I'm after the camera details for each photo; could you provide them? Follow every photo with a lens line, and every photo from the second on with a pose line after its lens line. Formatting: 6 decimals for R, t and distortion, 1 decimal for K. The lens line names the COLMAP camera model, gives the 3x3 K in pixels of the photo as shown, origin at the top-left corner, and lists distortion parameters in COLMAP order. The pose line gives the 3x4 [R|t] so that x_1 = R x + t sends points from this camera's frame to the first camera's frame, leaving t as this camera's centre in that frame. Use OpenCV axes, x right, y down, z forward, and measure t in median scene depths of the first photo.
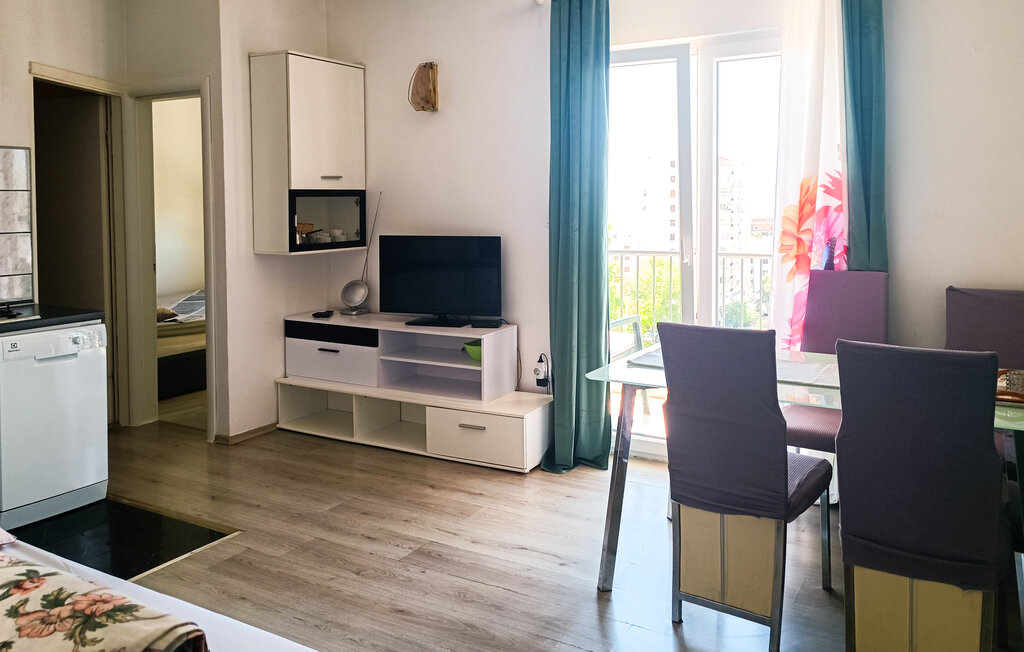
lens RADIAL K [[832.7, 0, 517.4], [0, 832.7, 321.7], [0, 0, 1]] dist [0.017347, -0.031420]
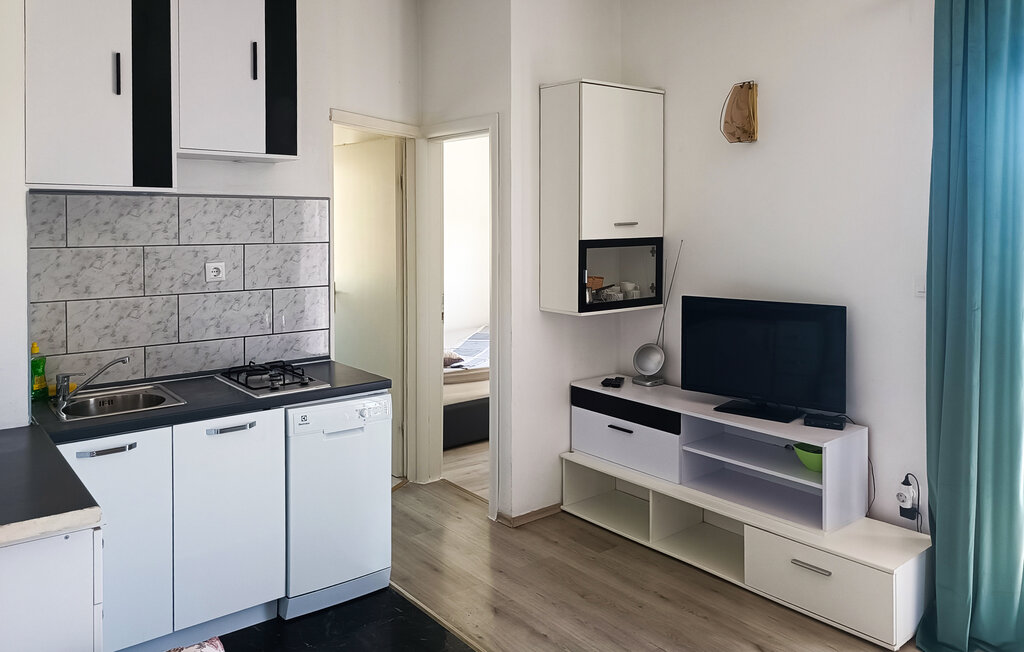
lens RADIAL K [[585.8, 0, 512.9], [0, 585.8, 330.8], [0, 0, 1]] dist [-0.001868, 0.000029]
pose [[0.952803, 0.055057, -0.298555, -0.154143], [-0.024351, 0.994109, 0.105612, -0.131072], [0.302611, -0.093357, 0.948531, 0.384753]]
